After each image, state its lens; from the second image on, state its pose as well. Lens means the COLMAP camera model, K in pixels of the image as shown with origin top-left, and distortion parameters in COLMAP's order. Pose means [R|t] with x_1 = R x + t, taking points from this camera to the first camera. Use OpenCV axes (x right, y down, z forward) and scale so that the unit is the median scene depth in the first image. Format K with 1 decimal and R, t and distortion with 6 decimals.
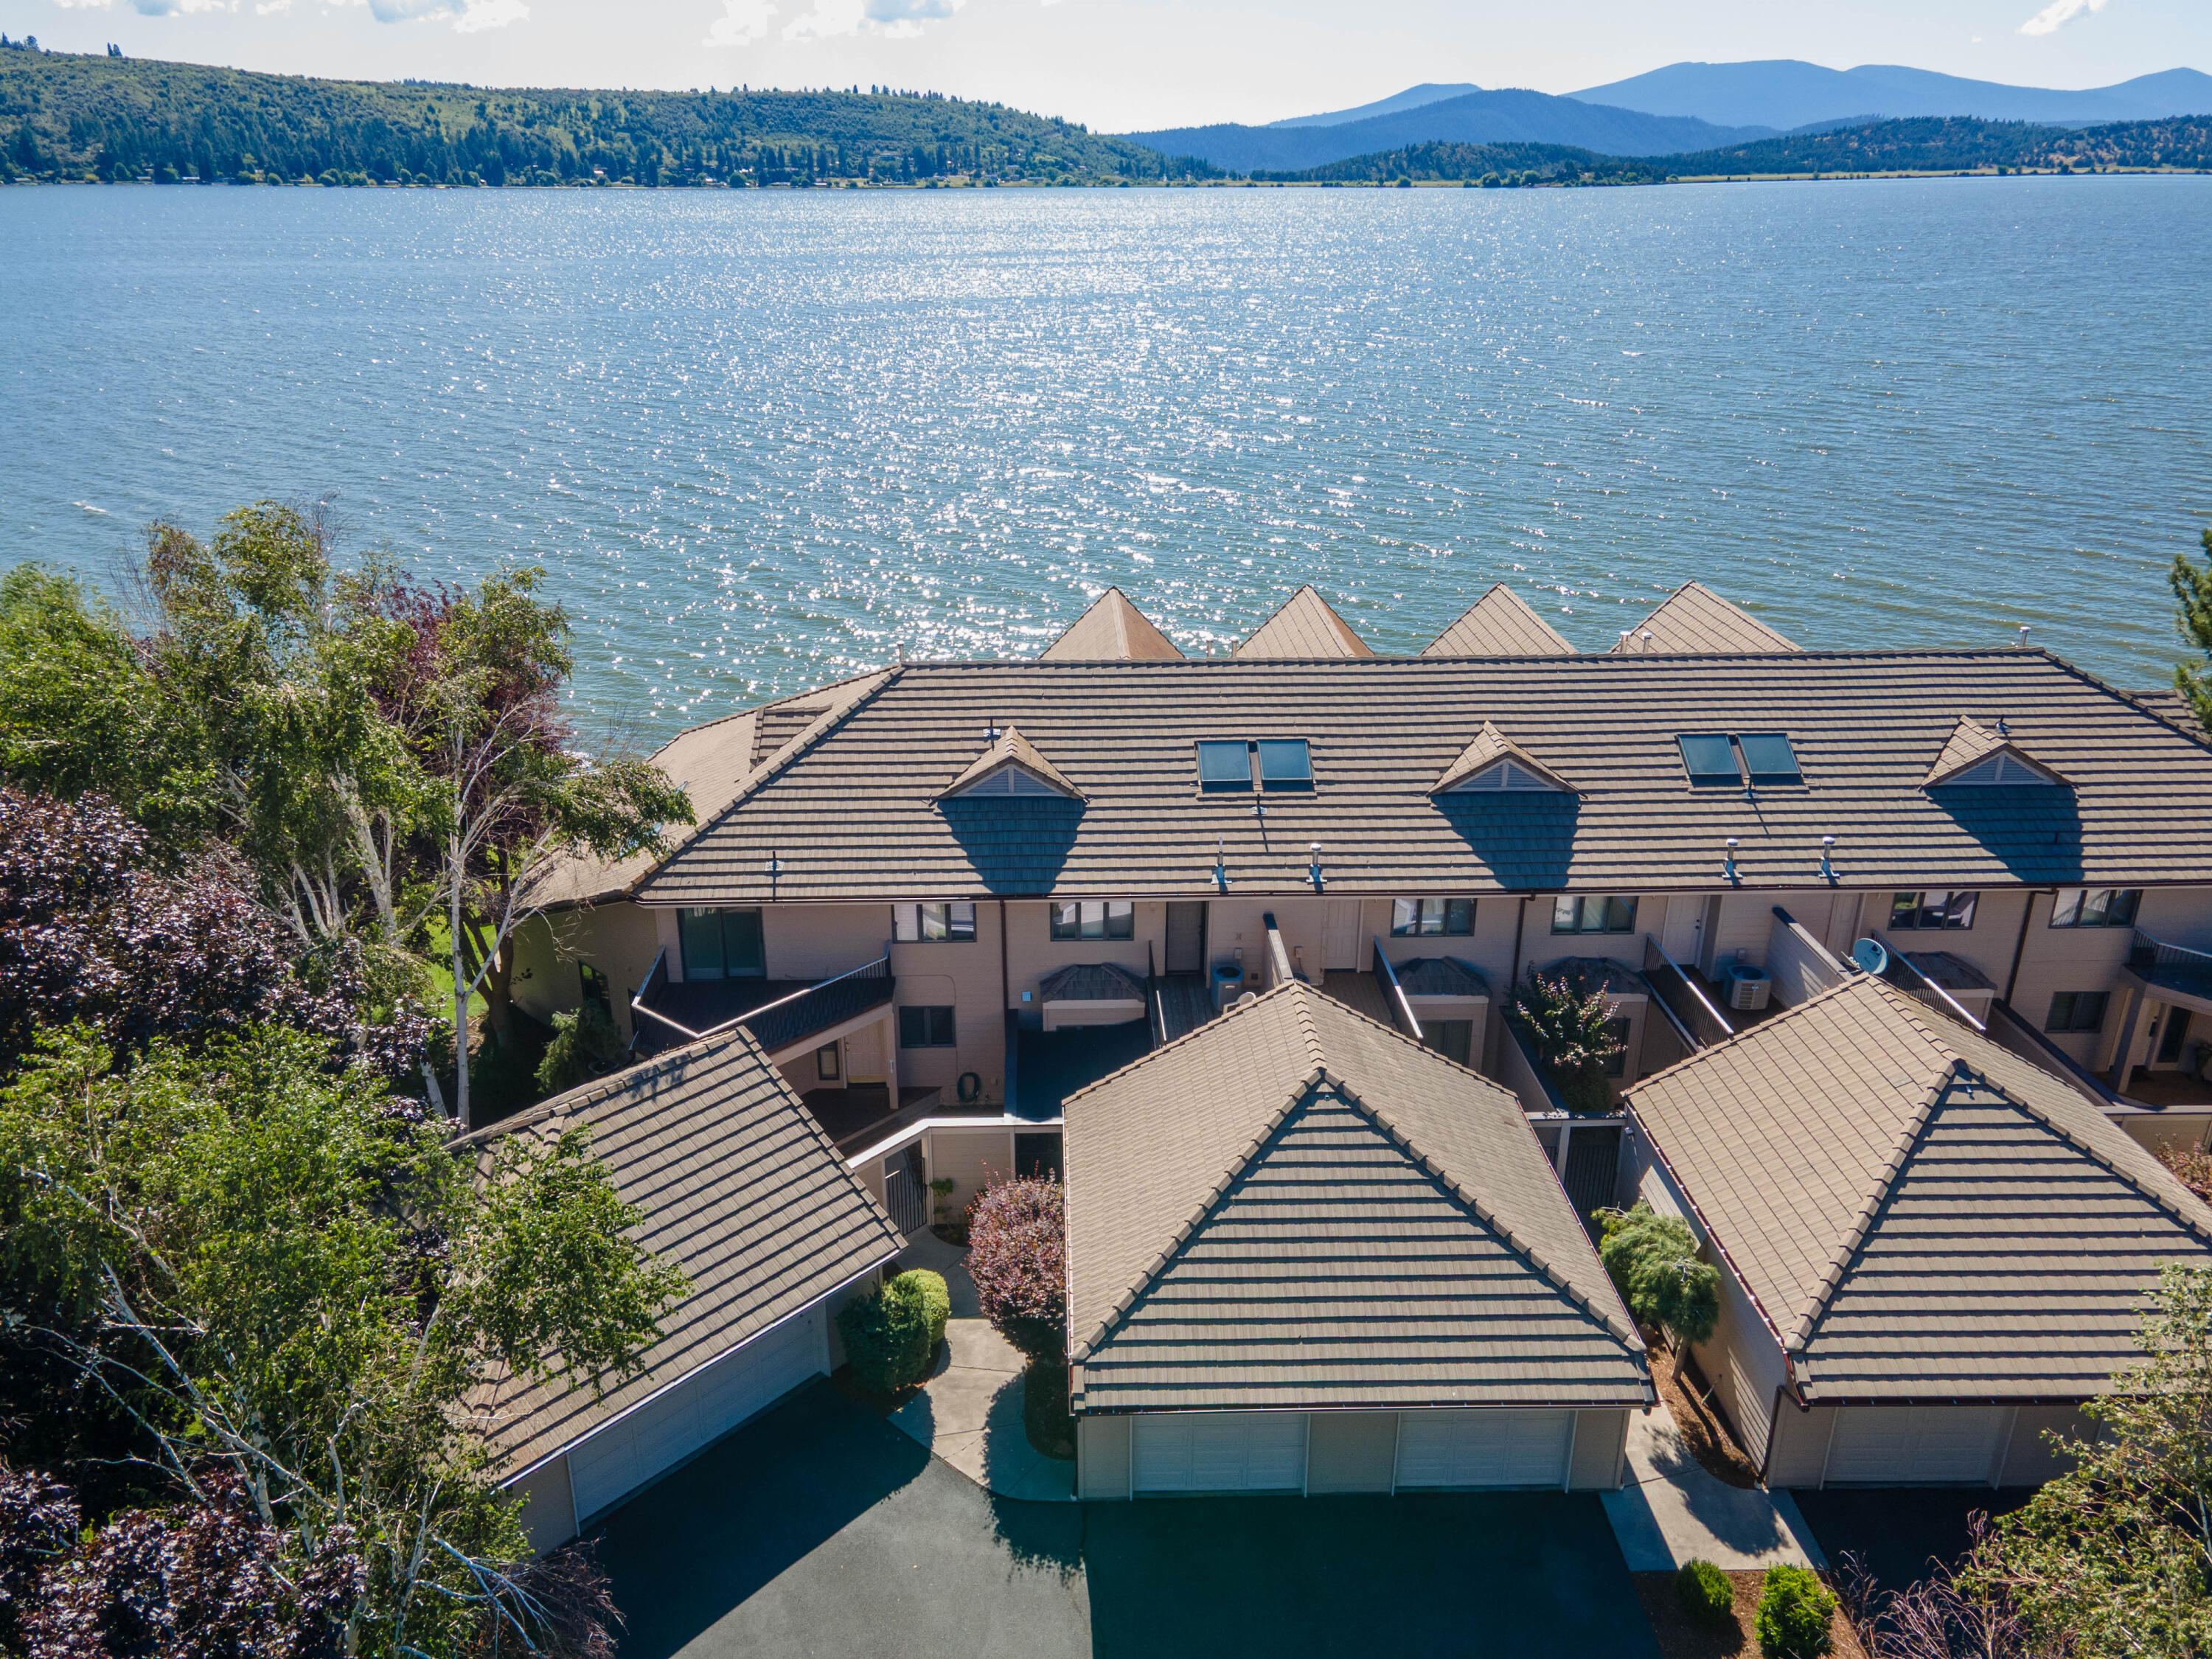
lens RADIAL K [[1612.2, 0, 1093.4], [0, 1612.2, 838.2], [0, 0, 1]] dist [0.027031, 0.034275]
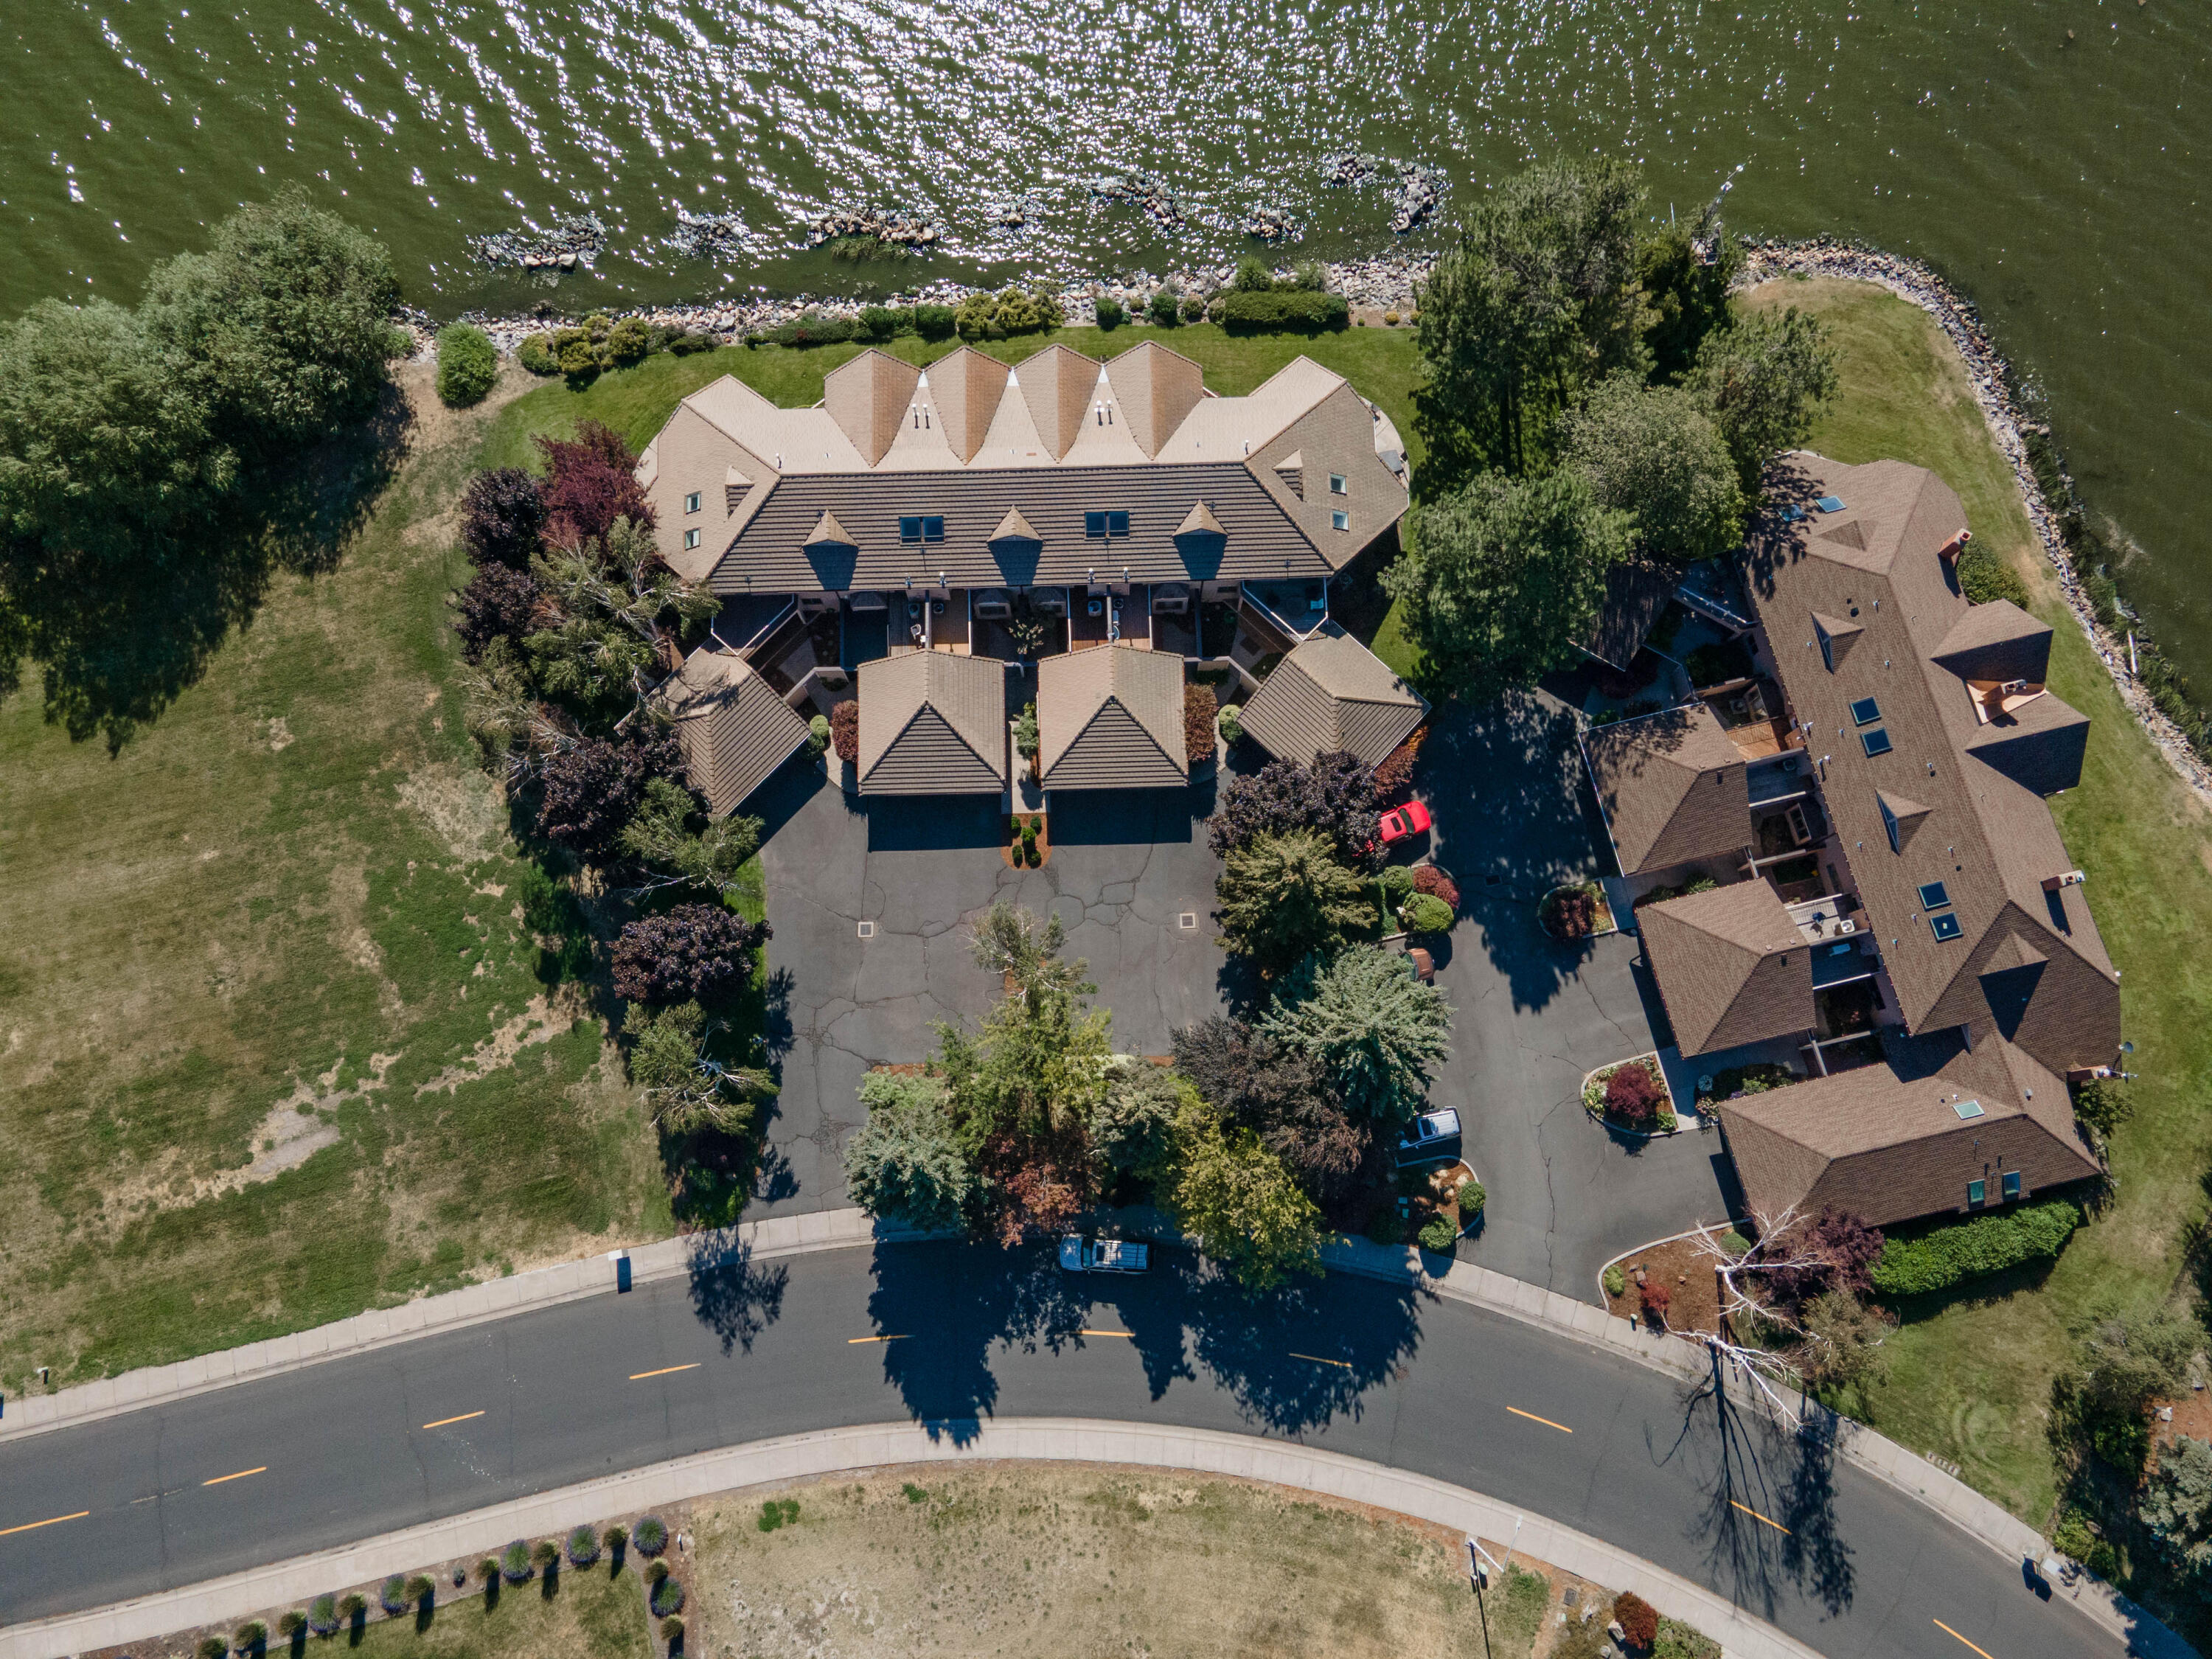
lens RADIAL K [[1612.2, 0, 1099.1], [0, 1612.2, 850.5], [0, 0, 1]] dist [0.027031, 0.034275]
pose [[0.999959, 0.003190, -0.008493, 0.436488], [0.005207, 0.564797, 0.825214, -2.026193], [0.007429, -0.825224, 0.564757, -0.966394]]
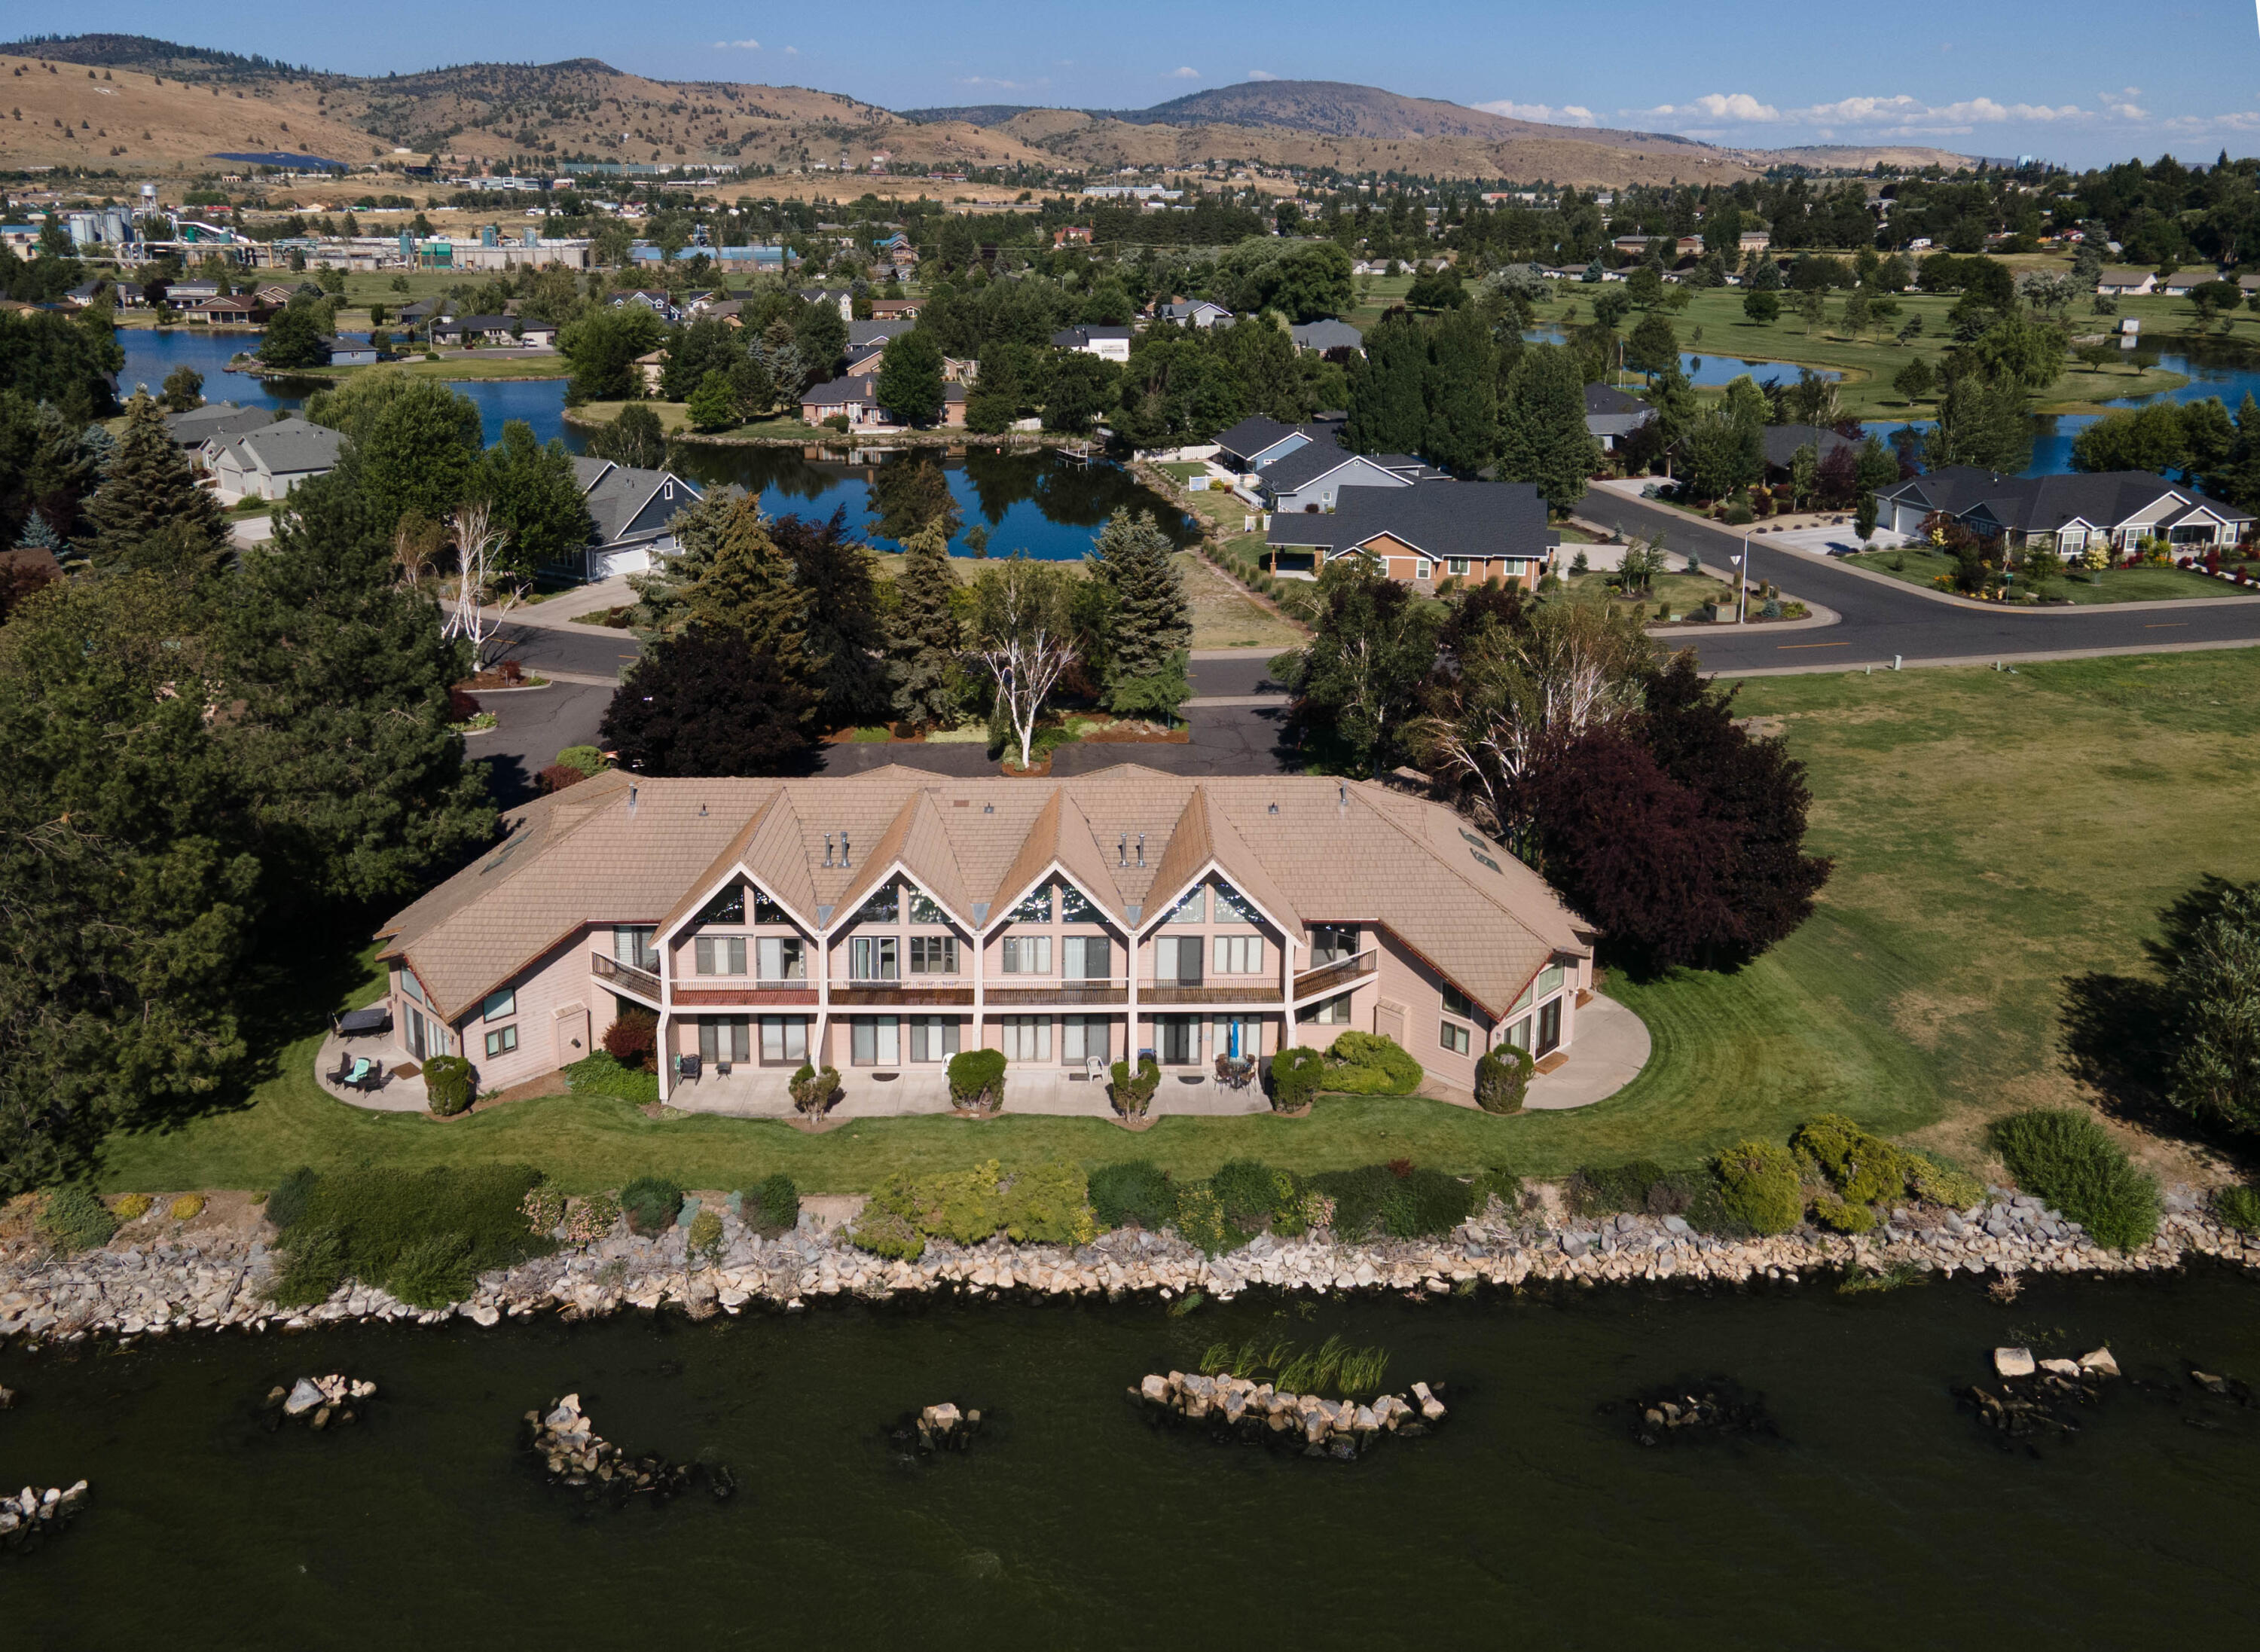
lens RADIAL K [[1778.0, 0, 1098.9], [0, 1778.0, 605.1], [0, 0, 1]] dist [0.058376, -0.009991]
pose [[-0.999237, -0.006268, 0.038552, 0.063615], [0.016313, 0.829860, 0.557733, -1.425898], [-0.035489, 0.557936, -0.829125, 2.681024]]
